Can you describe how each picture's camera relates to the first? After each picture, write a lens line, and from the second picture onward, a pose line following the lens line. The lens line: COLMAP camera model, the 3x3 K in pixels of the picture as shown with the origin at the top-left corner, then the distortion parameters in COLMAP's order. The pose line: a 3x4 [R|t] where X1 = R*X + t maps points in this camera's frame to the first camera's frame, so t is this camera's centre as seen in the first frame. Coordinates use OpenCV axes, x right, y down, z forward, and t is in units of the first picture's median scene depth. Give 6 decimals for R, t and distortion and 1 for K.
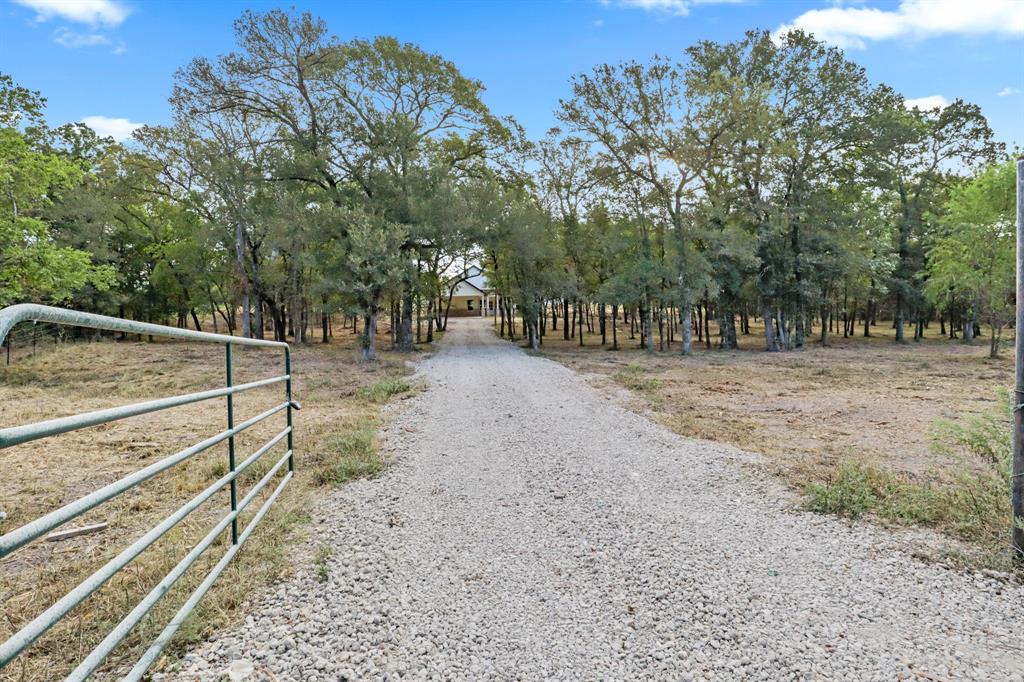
lens RADIAL K [[504.9, 0, 514.8], [0, 504.9, 336.3], [0, 0, 1]] dist [-0.043374, 0.013368]
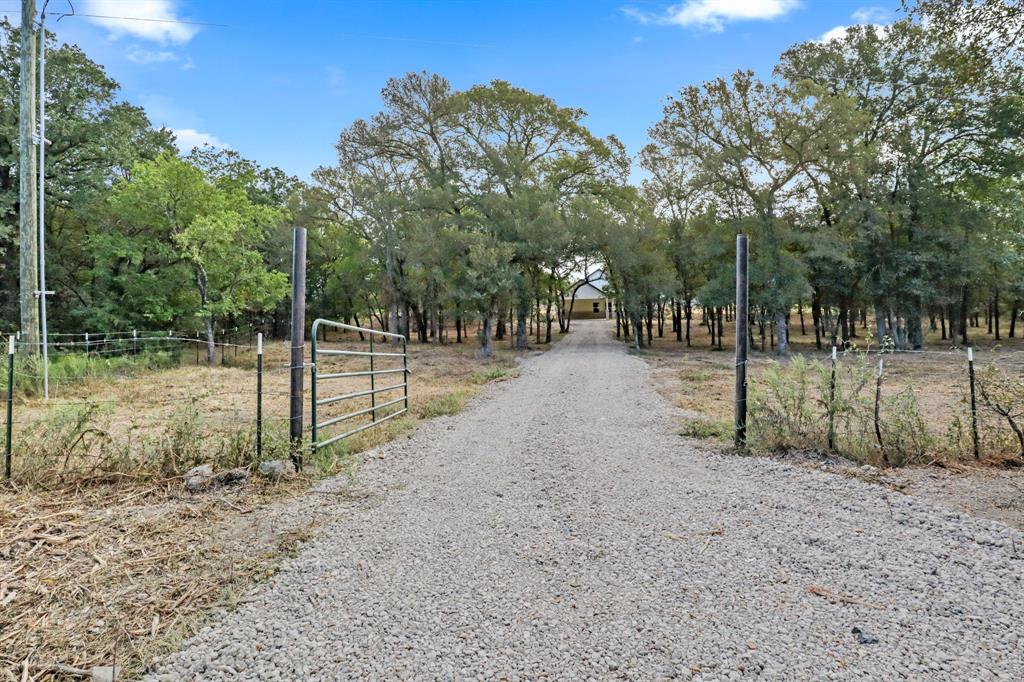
lens RADIAL K [[523.3, 0, 513.0], [0, 523.3, 351.1], [0, 0, 1]] dist [-0.048005, 0.016336]
pose [[0.960846, 0.009620, -0.276917, 0.102061], [-0.003231, 0.999718, 0.023519, 0.005438], [0.277065, -0.021703, 0.960606, -0.158980]]
